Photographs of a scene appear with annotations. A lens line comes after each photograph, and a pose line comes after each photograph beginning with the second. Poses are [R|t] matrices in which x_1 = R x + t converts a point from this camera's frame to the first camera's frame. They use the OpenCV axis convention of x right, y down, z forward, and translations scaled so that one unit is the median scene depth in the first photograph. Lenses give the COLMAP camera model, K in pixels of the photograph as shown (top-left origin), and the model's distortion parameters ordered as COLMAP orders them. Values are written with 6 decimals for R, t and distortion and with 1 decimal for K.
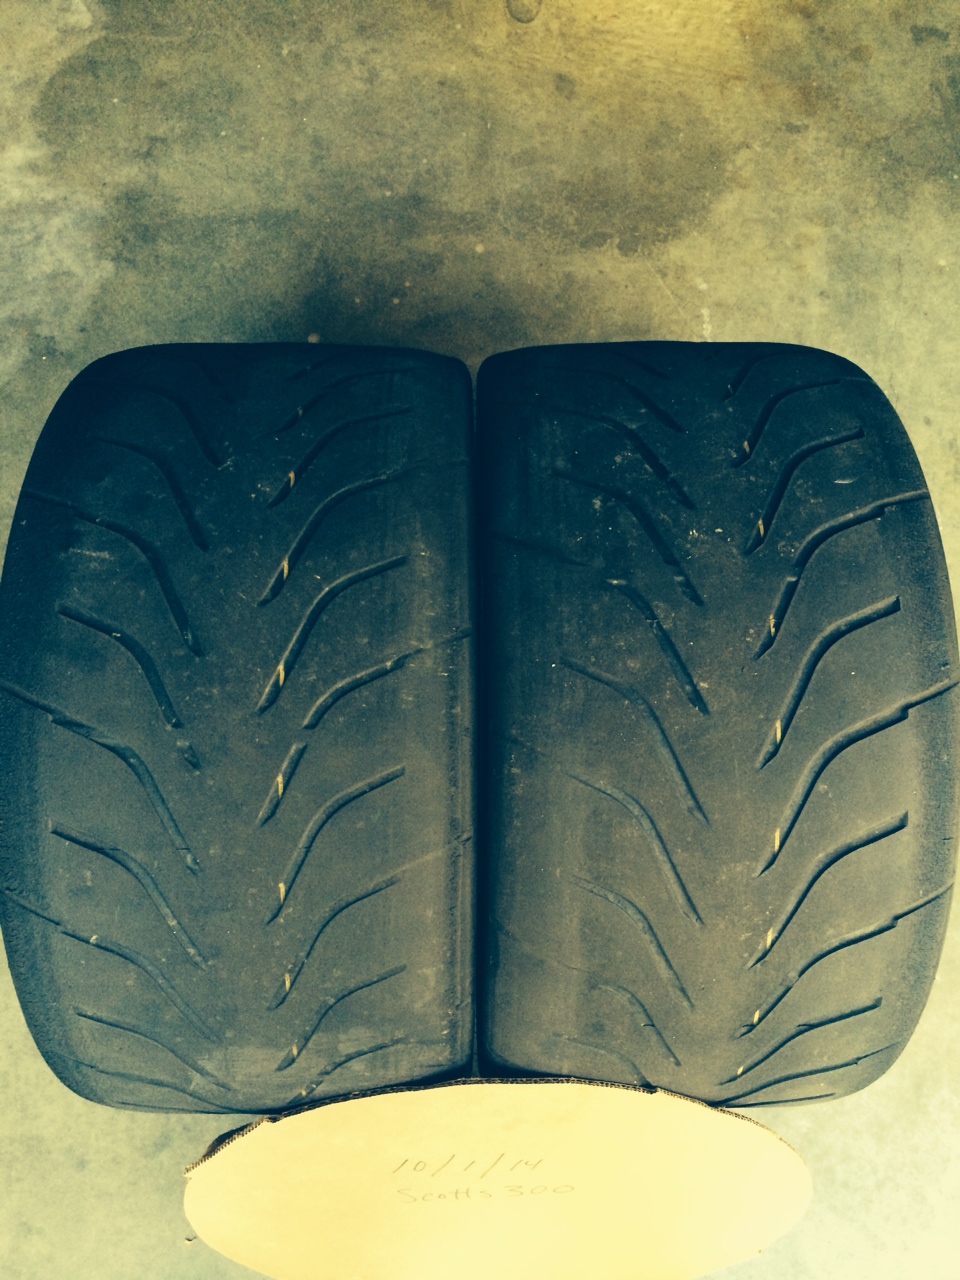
lens RADIAL K [[1099.8, 0, 473.9], [0, 1099.8, 632.8], [0, 0, 1]] dist [0.085433, -0.108590]
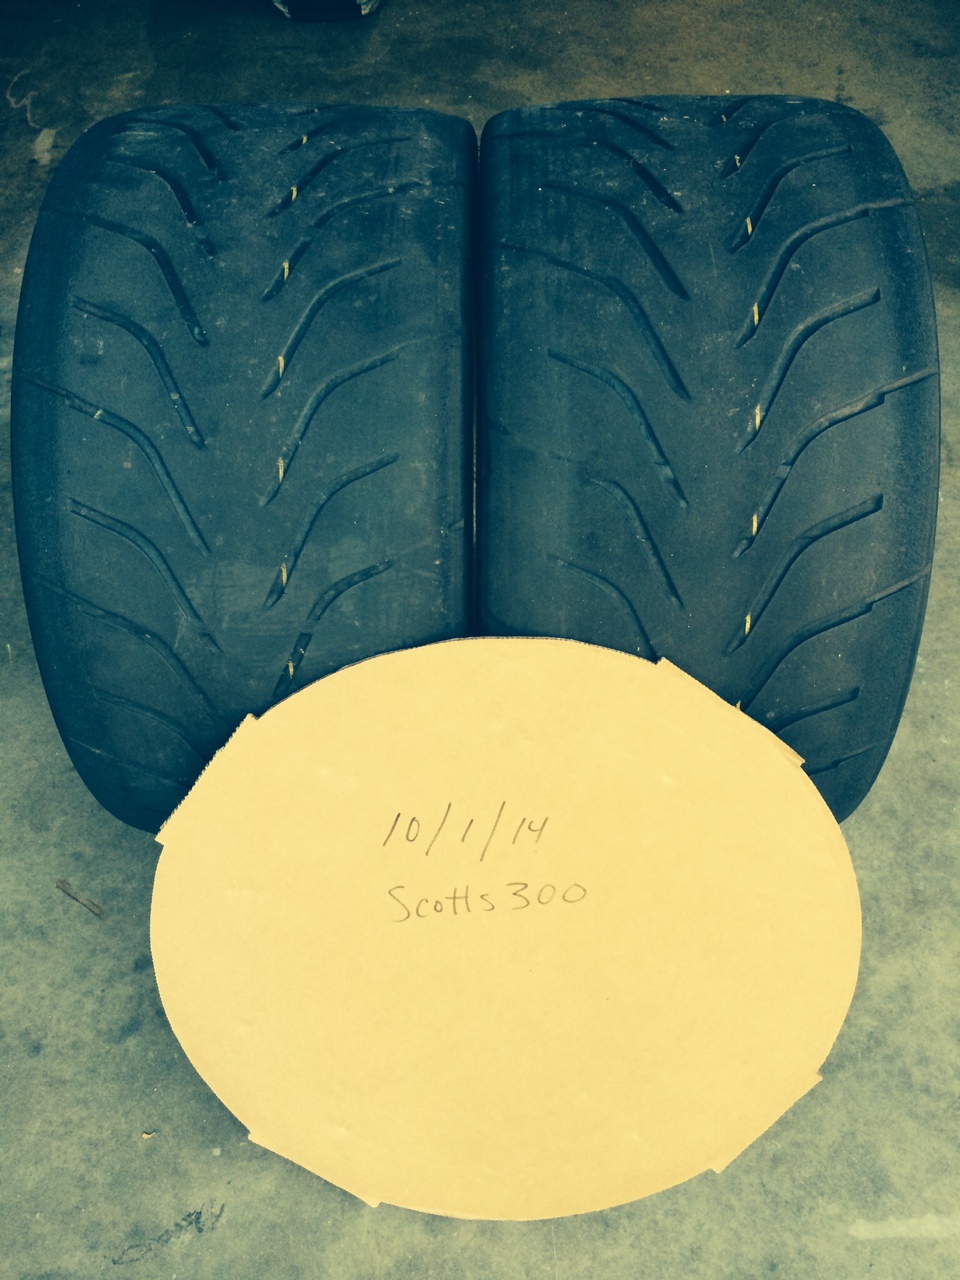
lens RADIAL K [[1099.8, 0, 473.9], [0, 1099.8, 632.8], [0, 0, 1]] dist [0.085433, -0.108590]
pose [[0.999146, -0.004581, -0.041054, 0.048483], [-0.011368, 0.924967, -0.379877, 0.834605], [0.039714, 0.380020, 0.924126, 0.133566]]
